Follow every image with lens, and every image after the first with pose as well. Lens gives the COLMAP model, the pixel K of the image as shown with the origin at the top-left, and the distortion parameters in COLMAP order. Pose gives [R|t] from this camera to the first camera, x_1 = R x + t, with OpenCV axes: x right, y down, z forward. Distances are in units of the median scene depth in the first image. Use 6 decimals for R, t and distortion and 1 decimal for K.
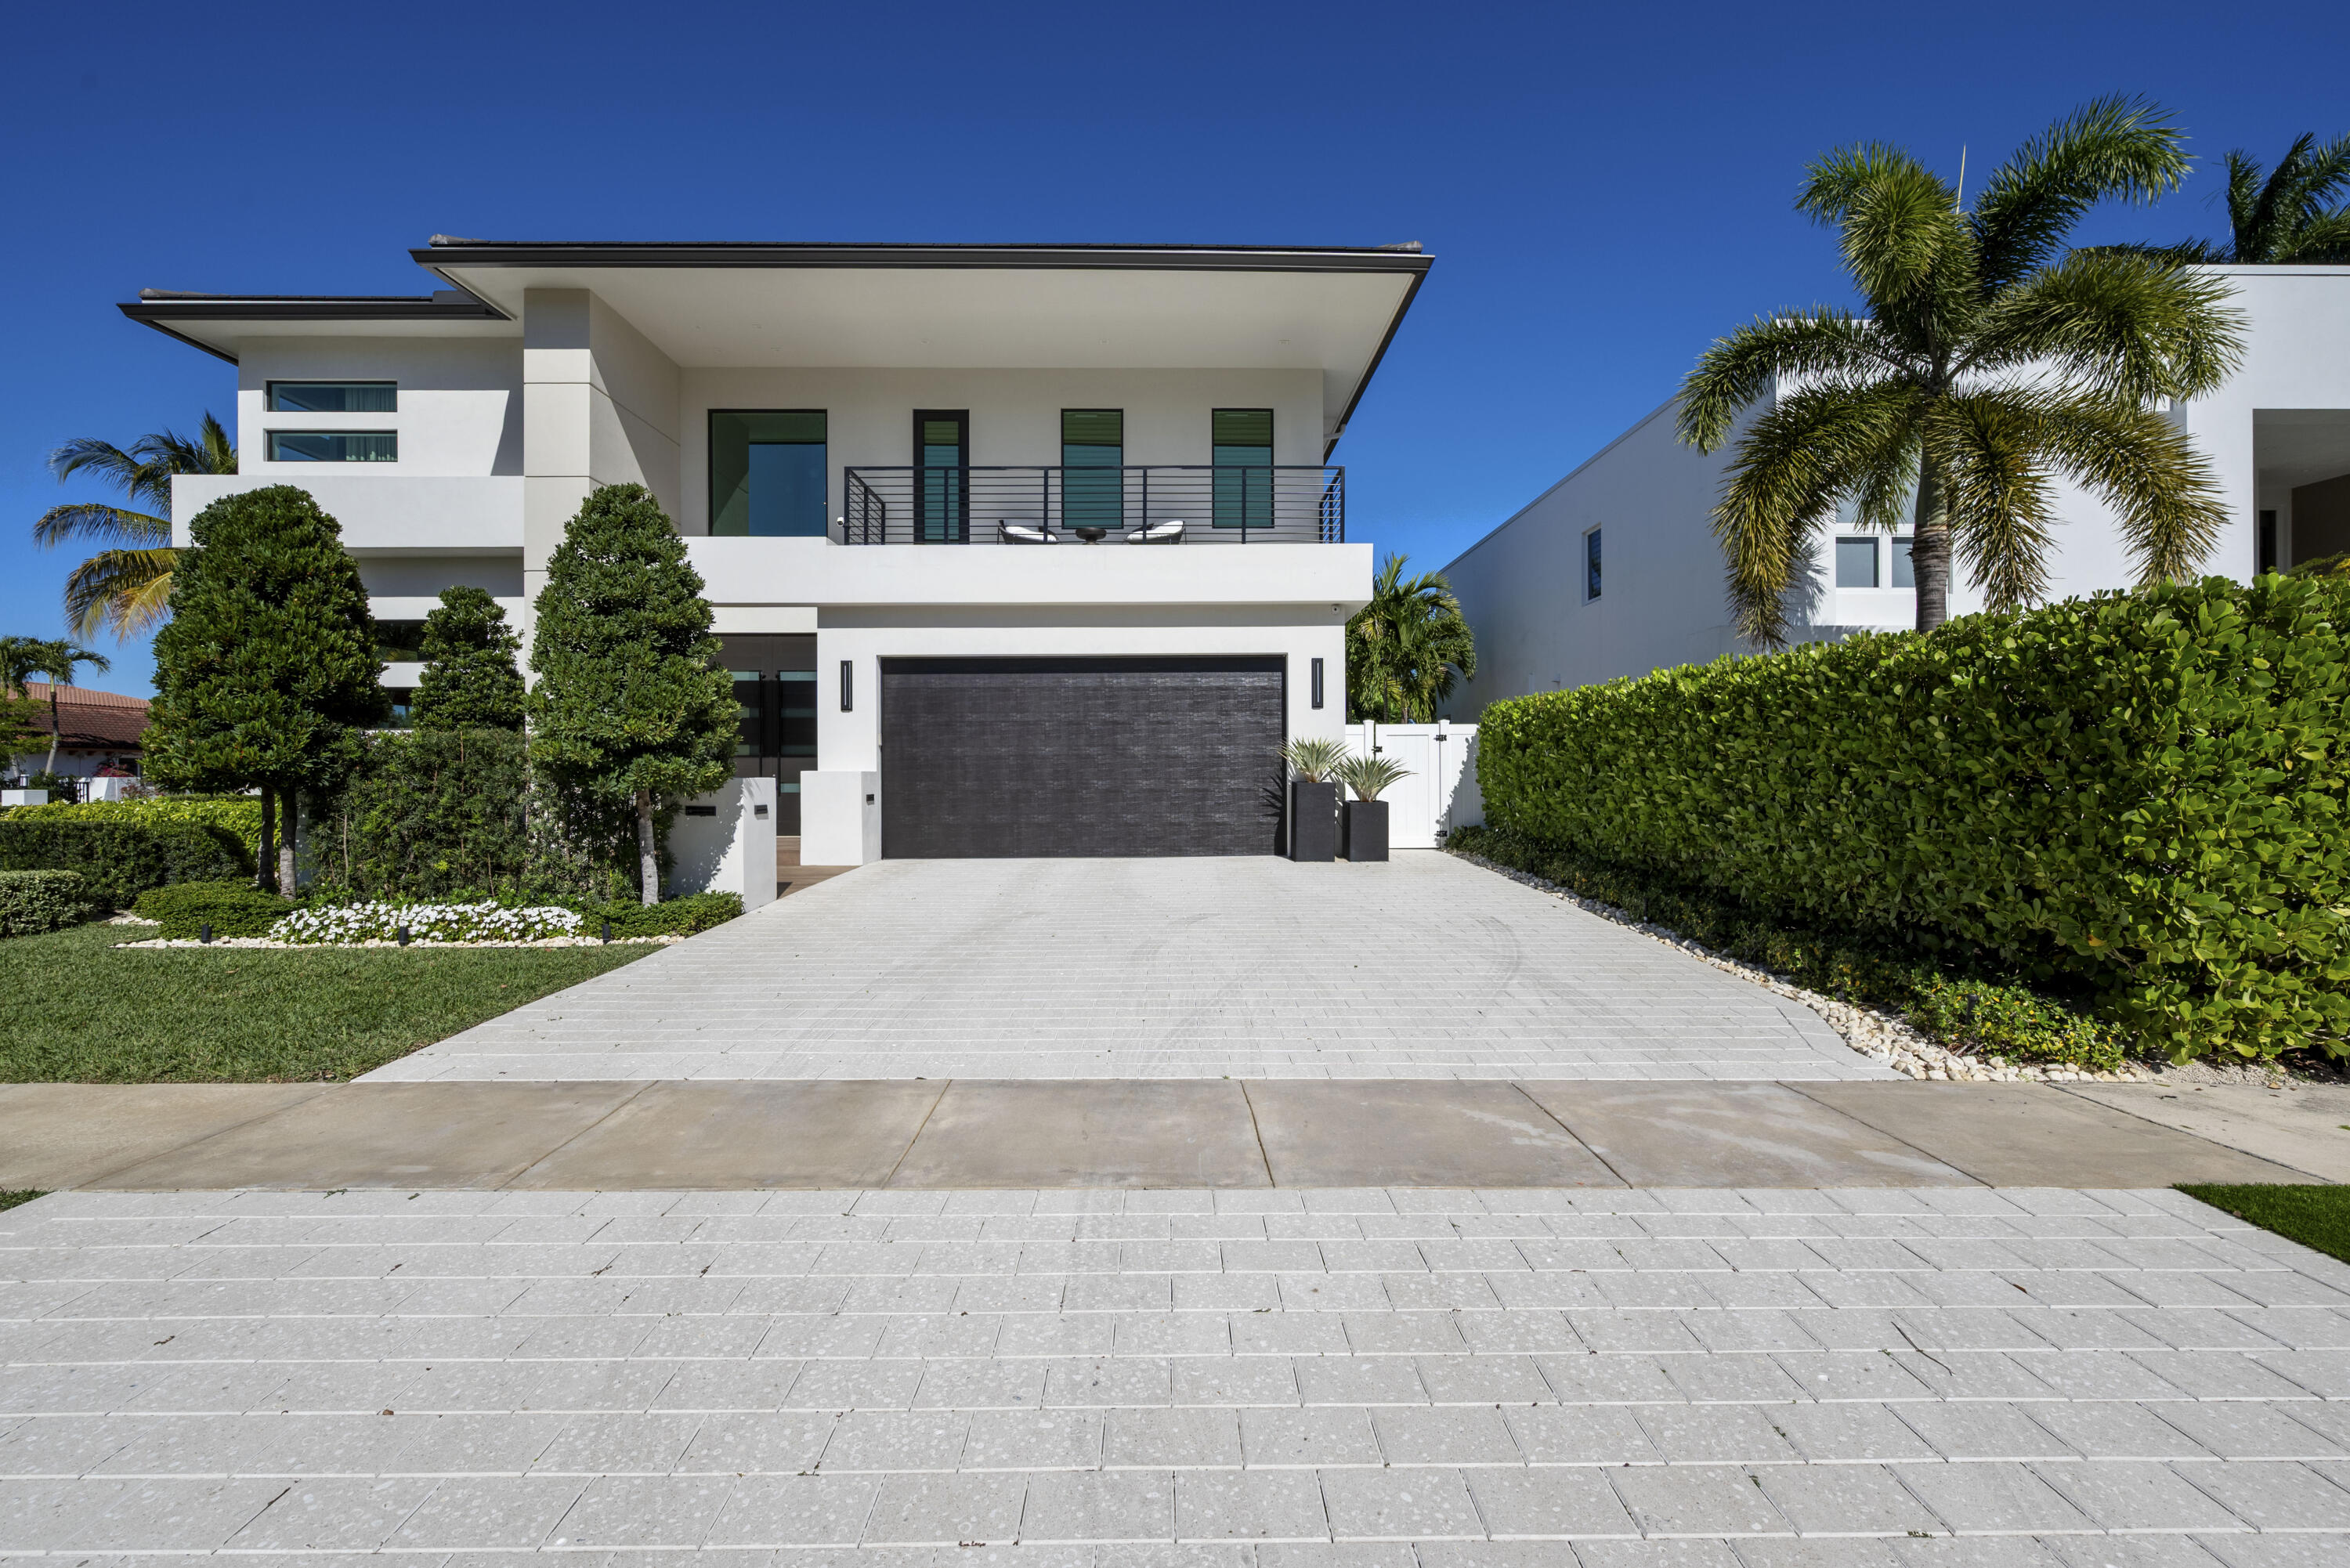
lens RADIAL K [[1004.4, 0, 1175.0], [0, 1004.4, 784.0], [0, 0, 1]] dist [-0.000027, 0.000410]
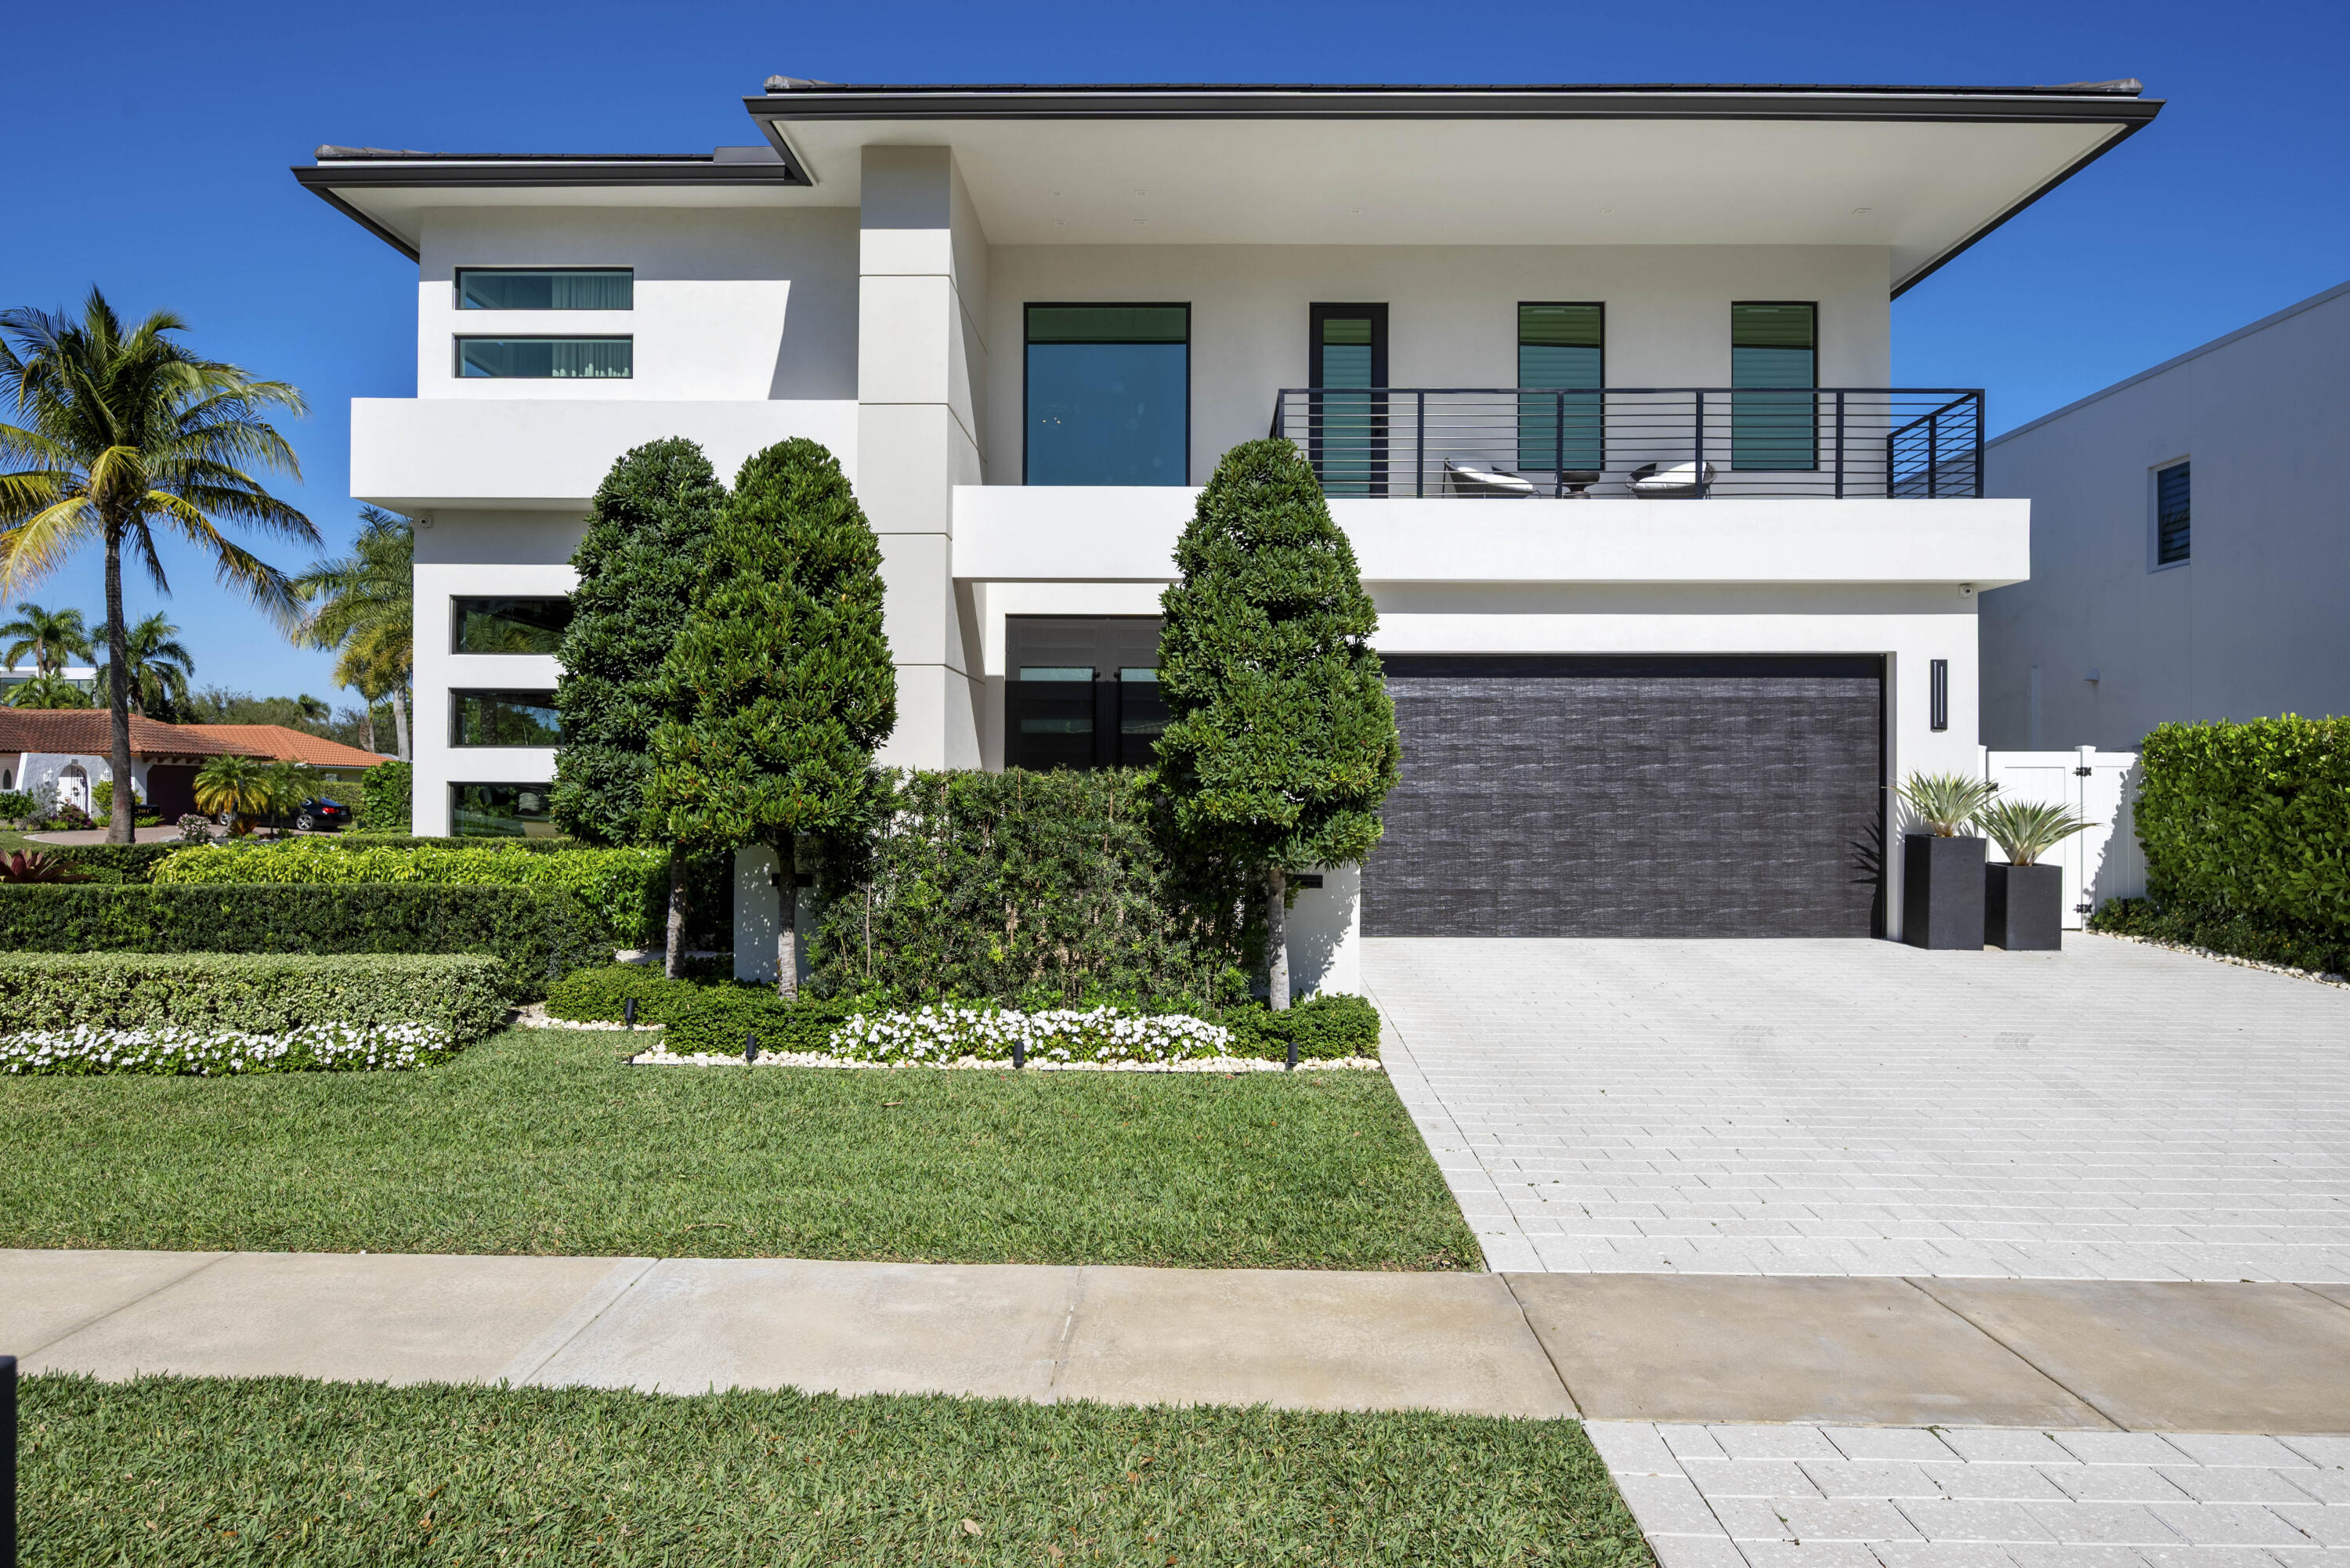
lens RADIAL K [[1467.0, 0, 1175.0], [0, 1467.0, 784.0], [0, 0, 1]] dist [-0.000822, -0.000215]
pose [[0.999507, 0.009437, -0.029952, -0.363642], [-0.009764, 0.999894, -0.010798, -0.021465], [0.029847, 0.011085, 0.999493, -0.045883]]
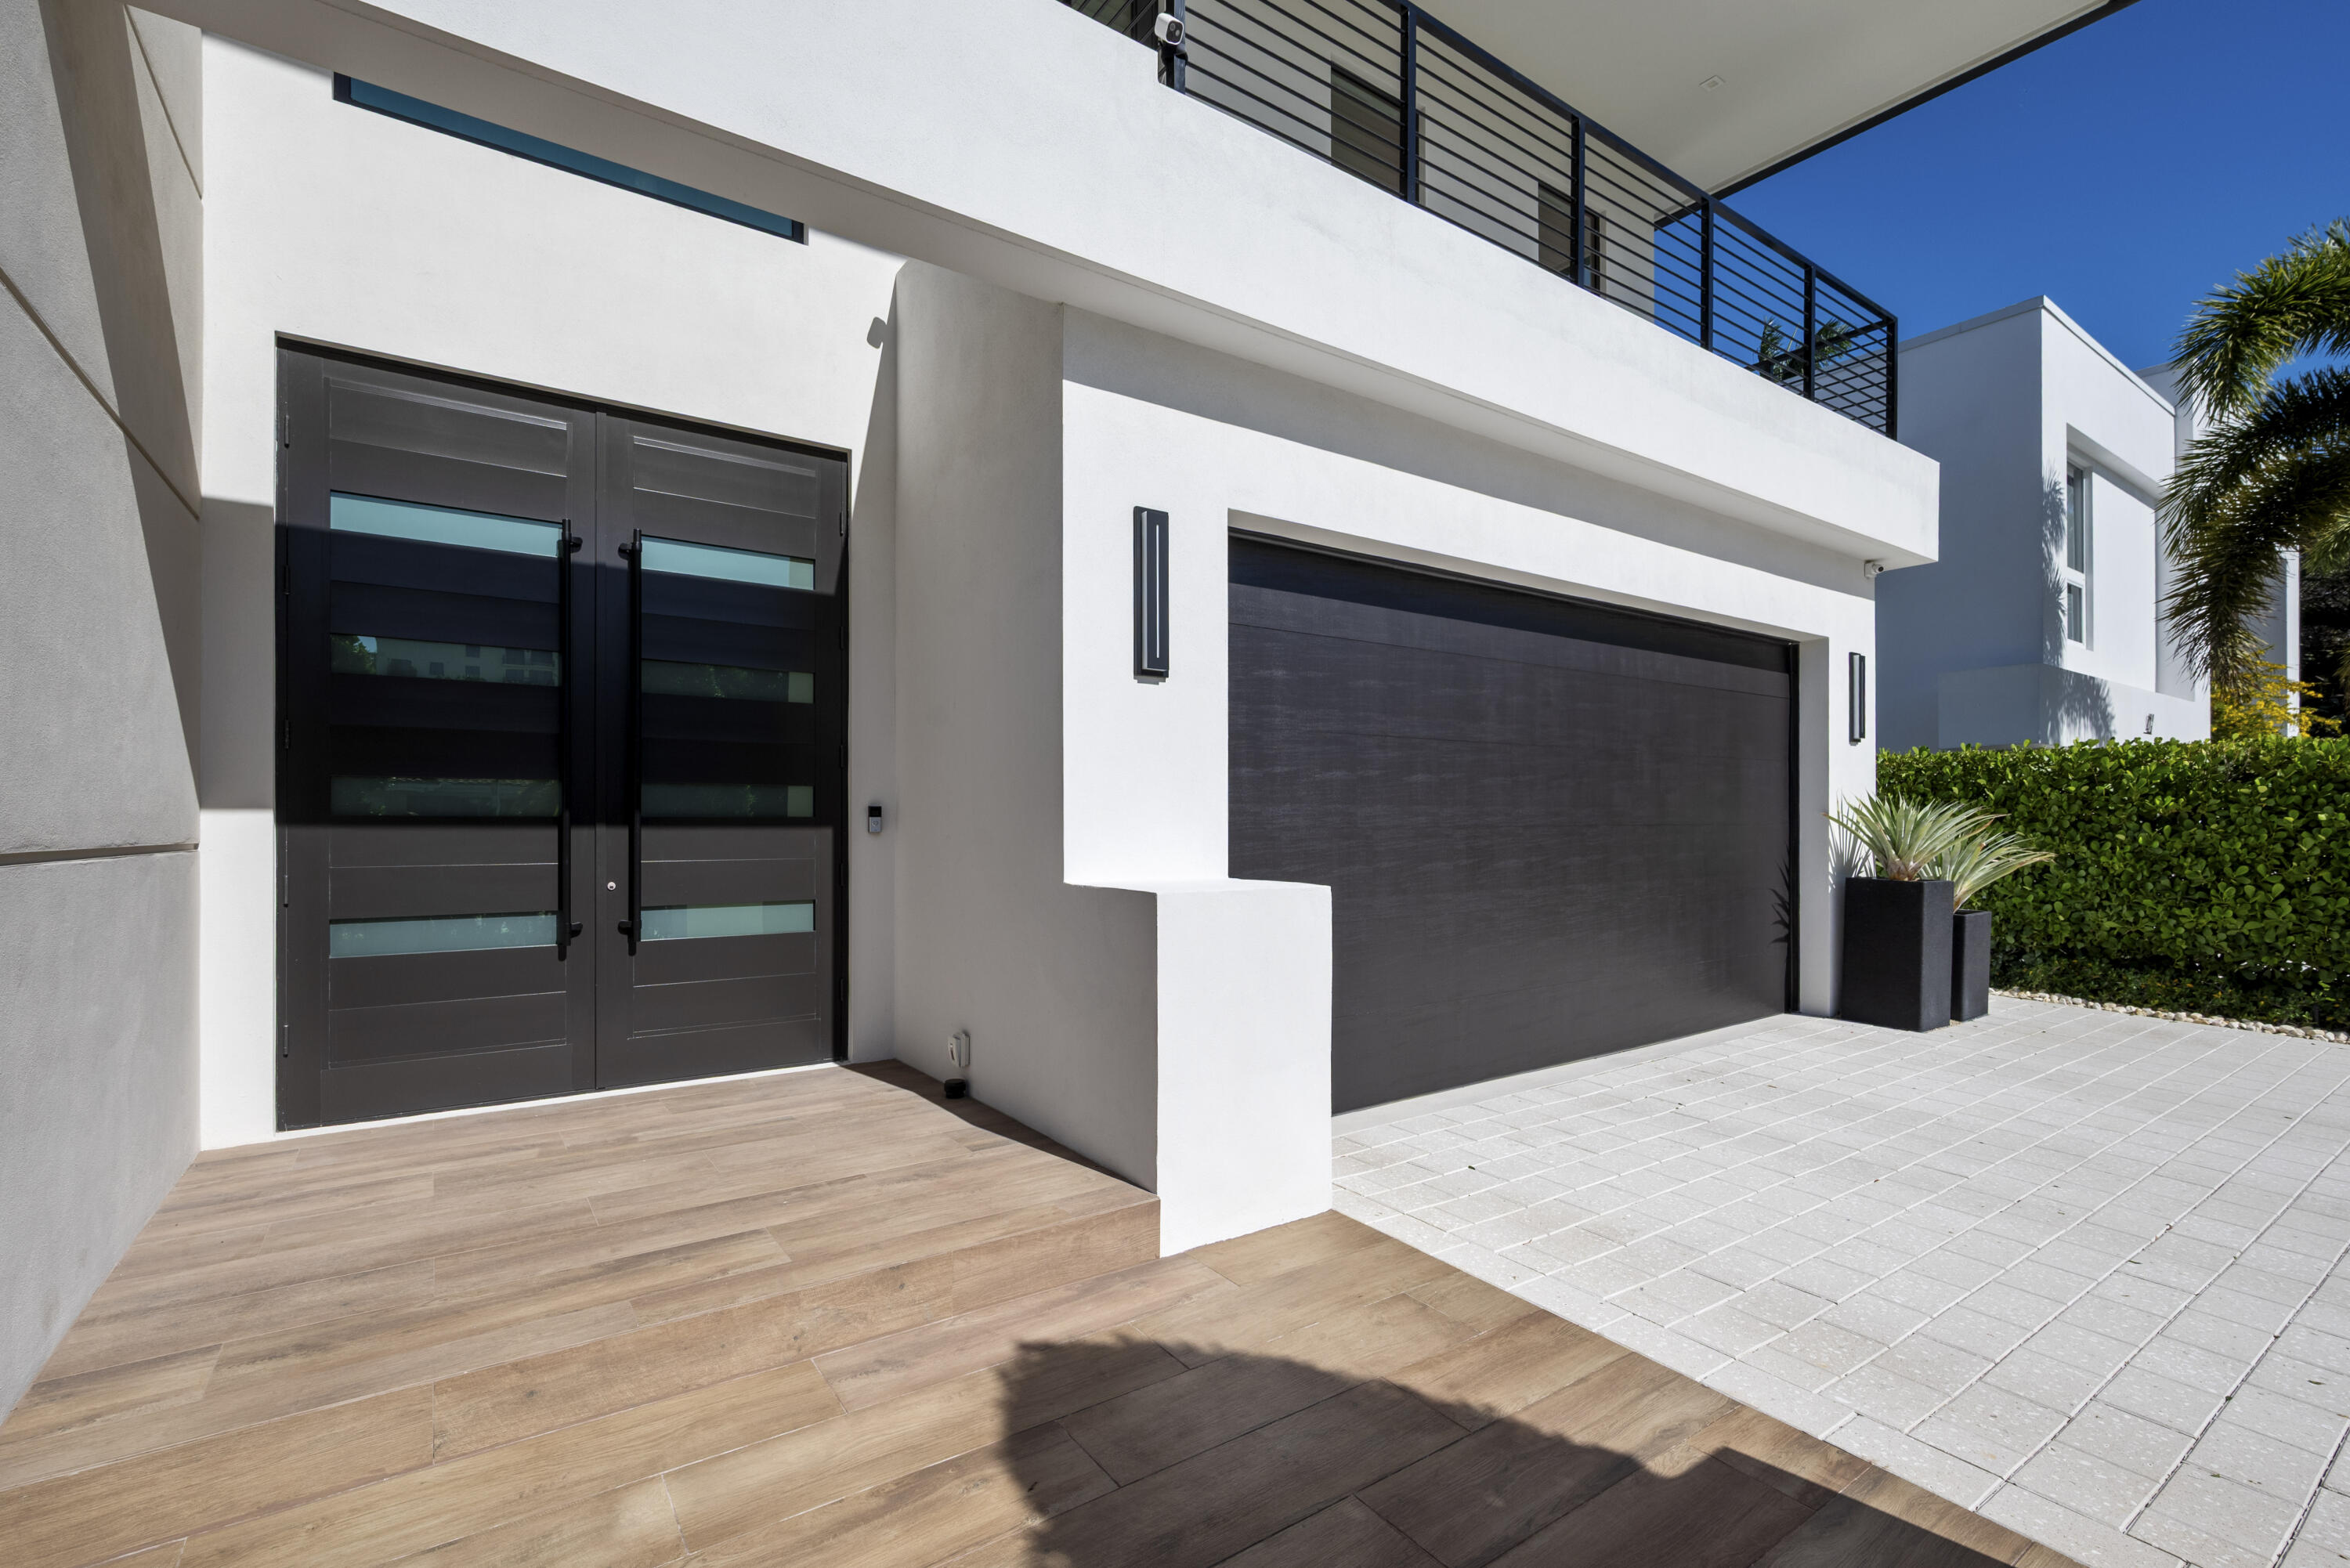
lens RADIAL K [[1051.1, 0, 1174.7], [0, 1051.1, 833.4], [0, 0, 1]] dist [0.001691, 0.000096]
pose [[0.823532, 0.000278, 0.567270, -0.495057], [0.005153, 0.999955, -0.007971, -0.023044], [-0.567247, 0.009488, 0.823493, 0.731524]]
